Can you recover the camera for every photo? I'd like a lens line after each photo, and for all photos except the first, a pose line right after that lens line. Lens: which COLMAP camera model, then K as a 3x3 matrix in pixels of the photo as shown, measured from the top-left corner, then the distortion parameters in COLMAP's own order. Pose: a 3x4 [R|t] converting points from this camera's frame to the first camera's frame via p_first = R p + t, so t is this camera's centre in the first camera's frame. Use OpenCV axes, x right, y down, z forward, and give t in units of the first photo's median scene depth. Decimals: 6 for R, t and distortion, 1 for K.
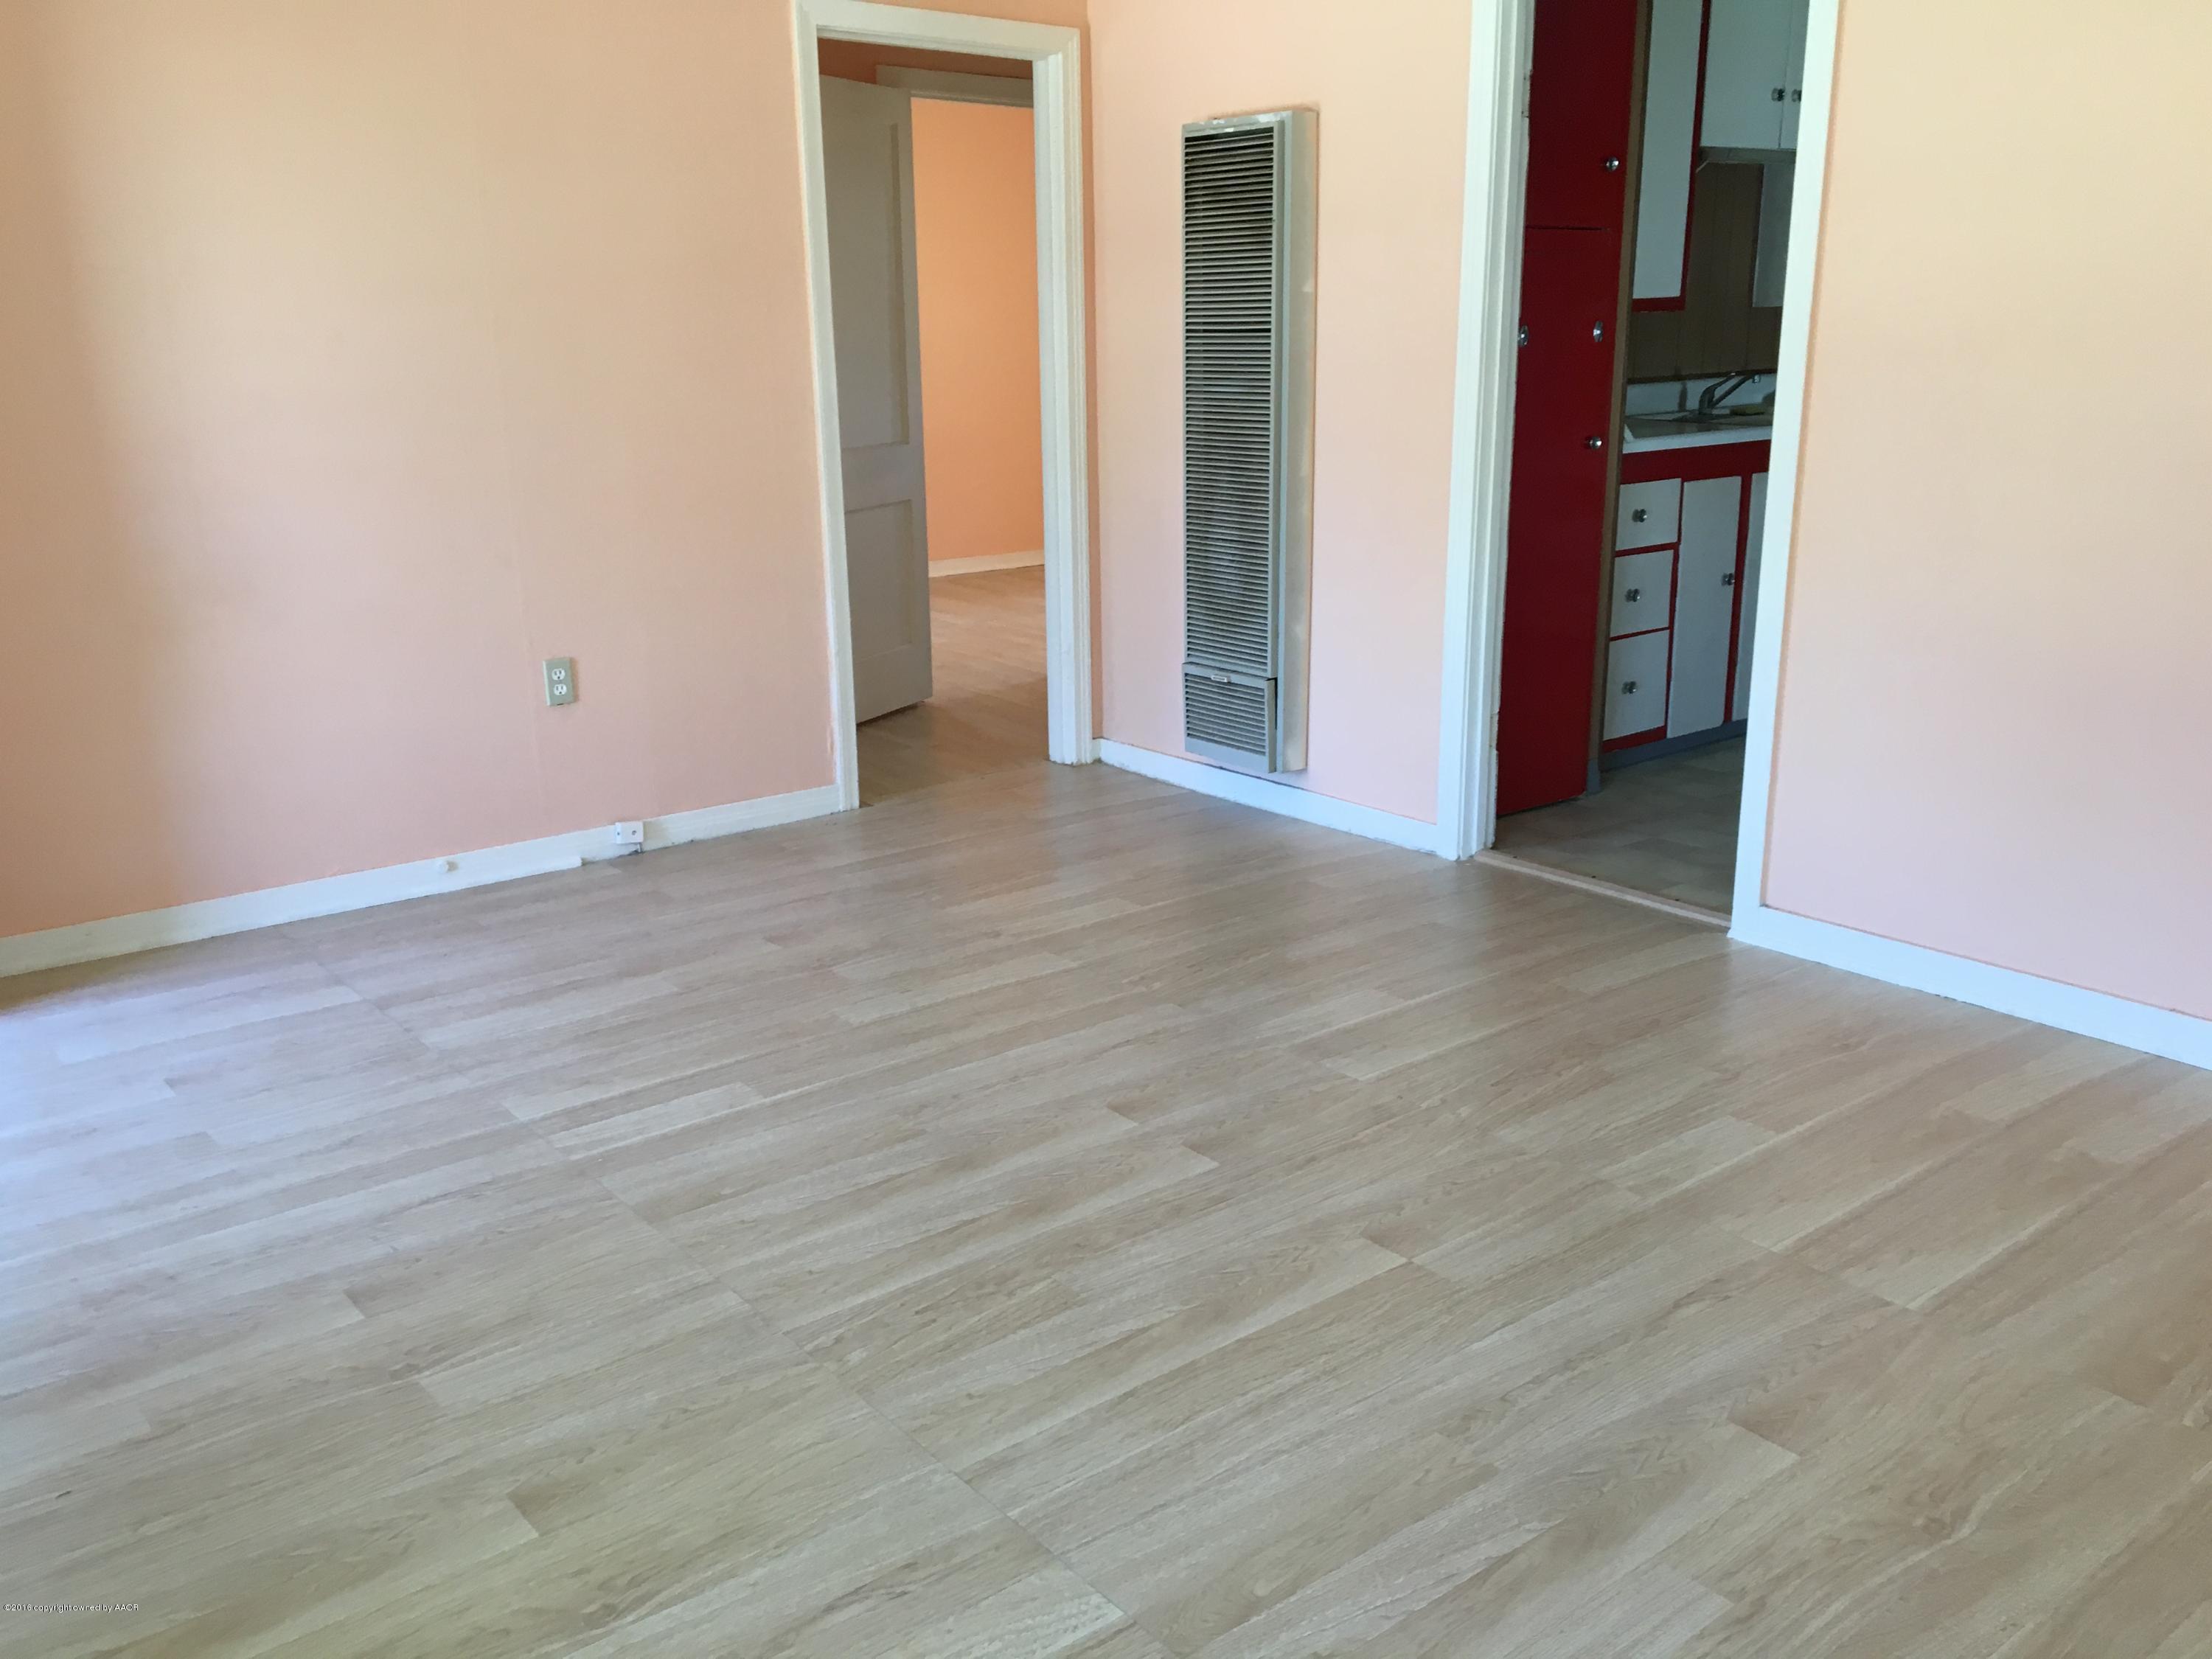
lens RADIAL K [[1861.2, 0, 1121.0], [0, 1861.2, 819.2], [0, 0, 1]] dist [0.086423, -0.004721]
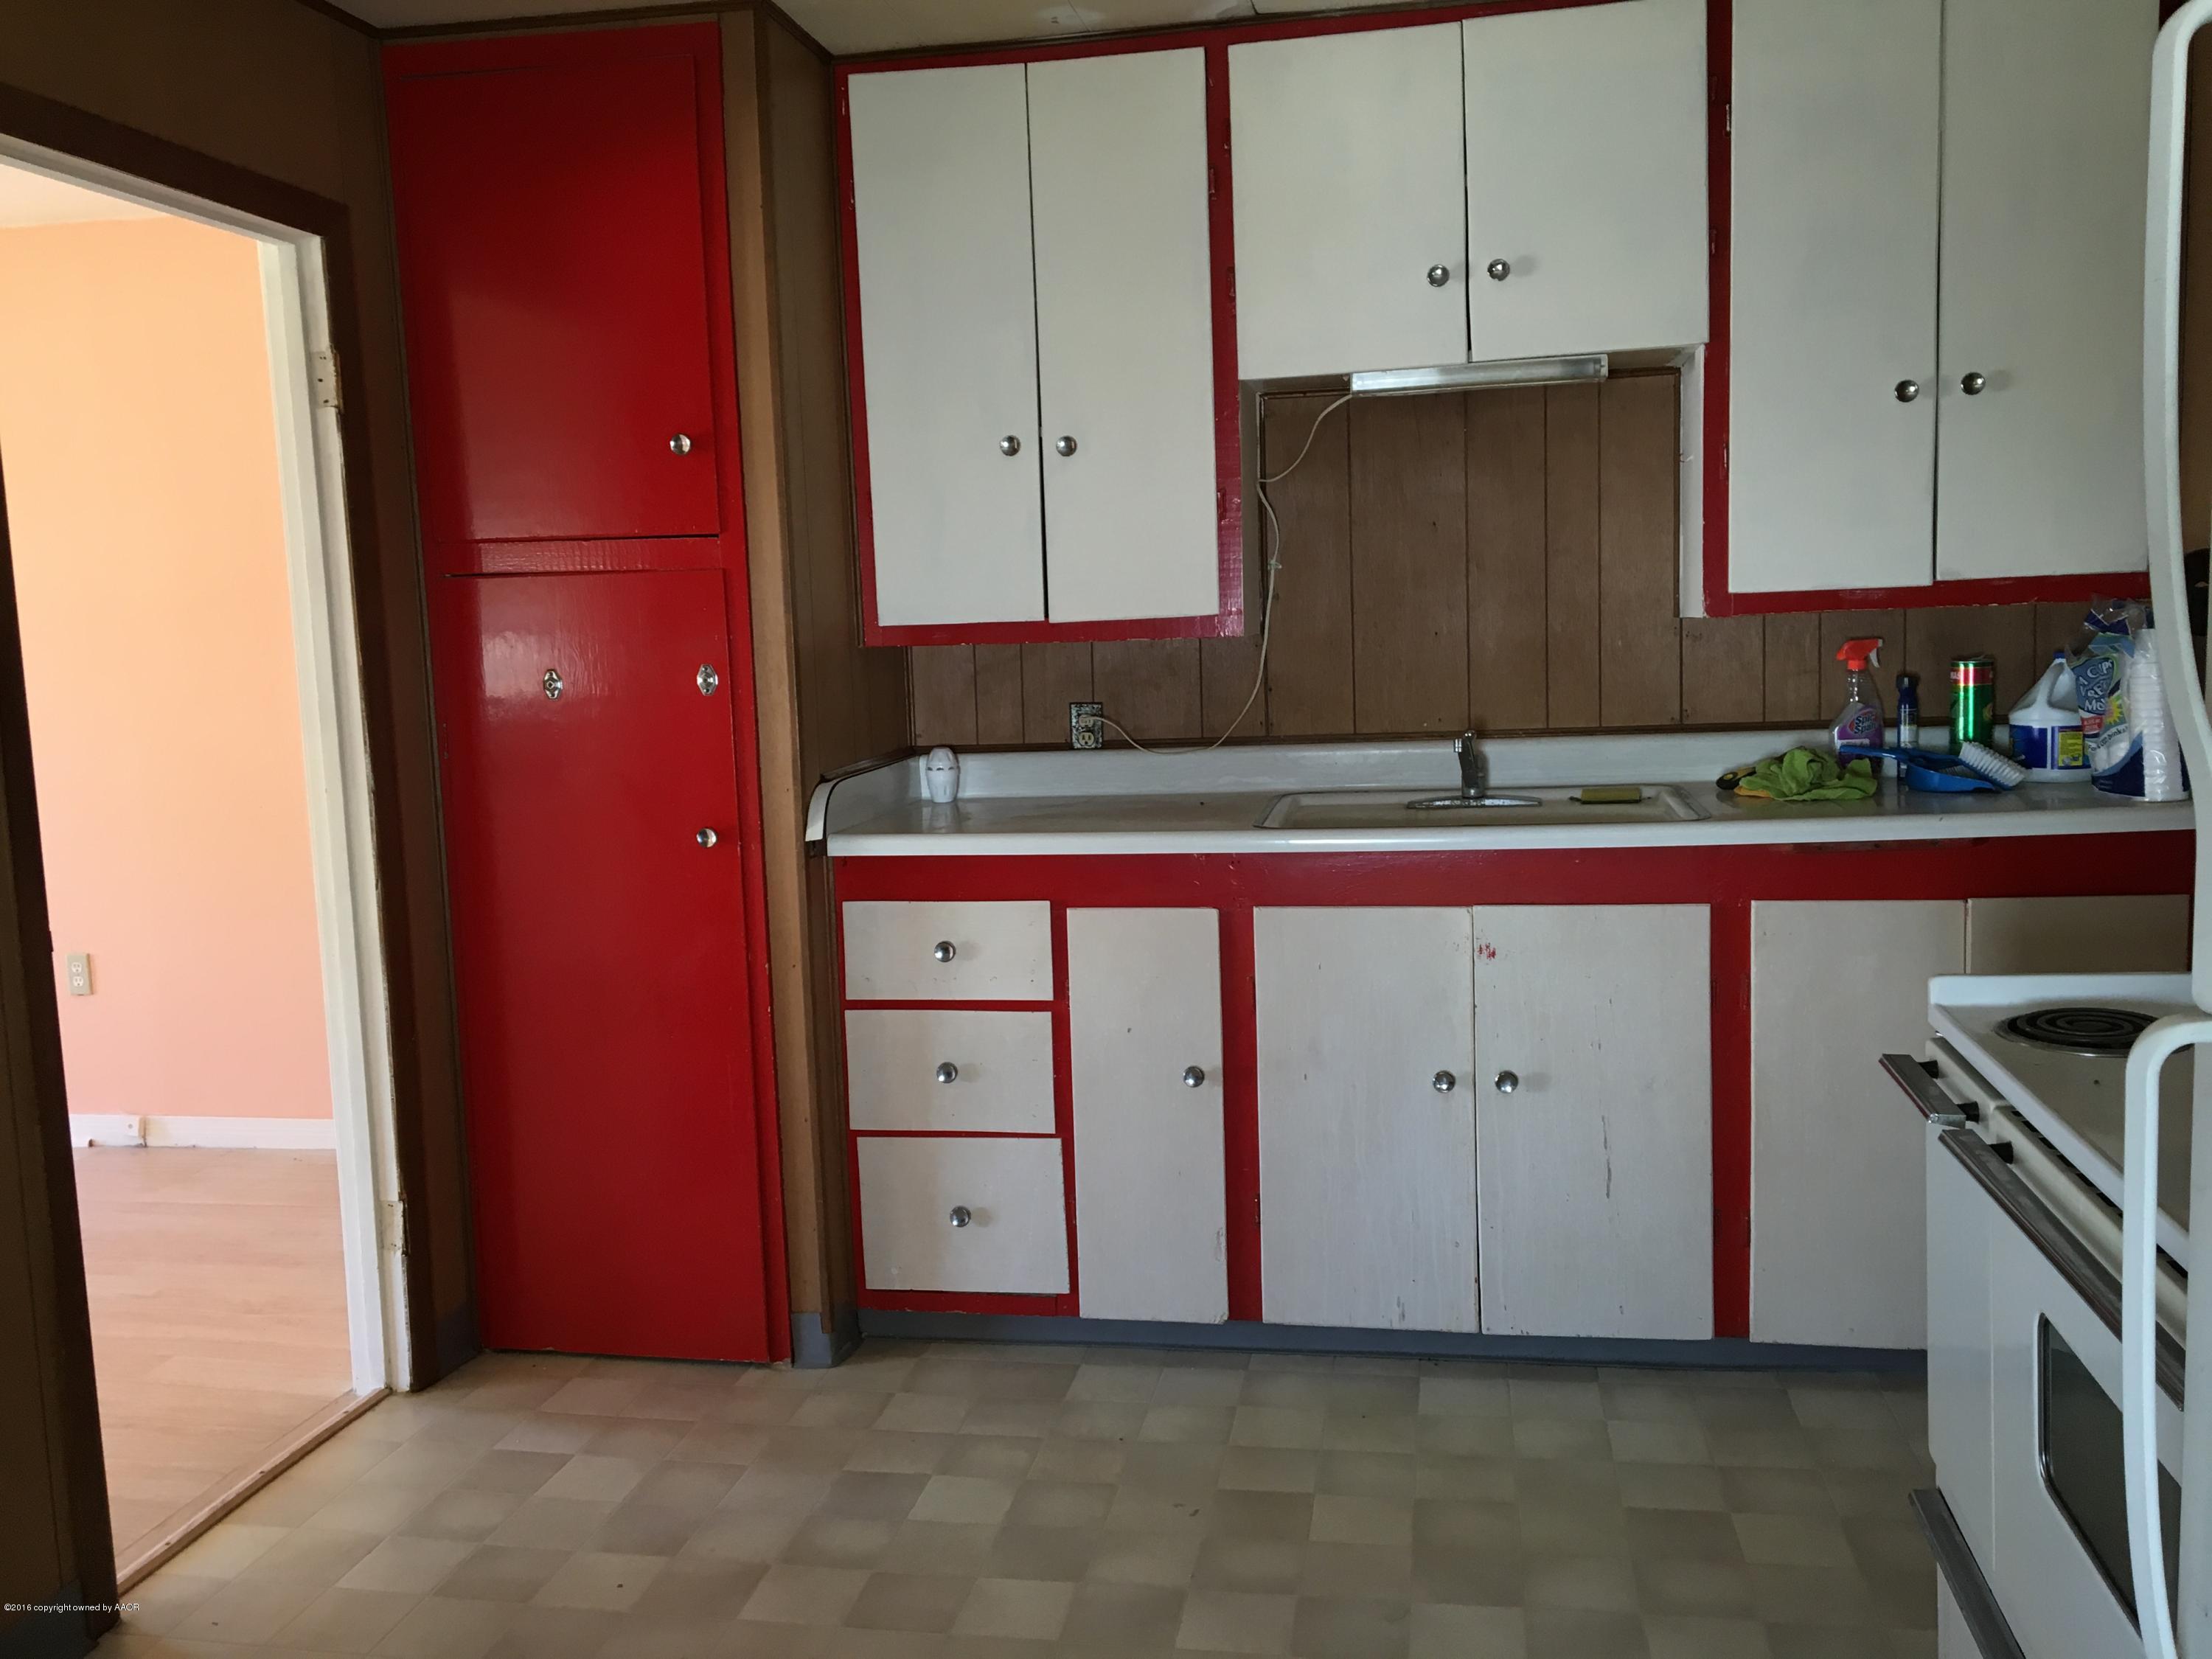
lens RADIAL K [[1861.2, 0, 1121.0], [0, 1861.2, 819.2], [0, 0, 1]] dist [0.086423, -0.004721]
pose [[0.637624, 0.076456, -0.766544, 0.776395], [-0.177911, 0.982777, -0.049966, -0.179217], [0.749522, 0.168236, 0.640244, 0.611884]]
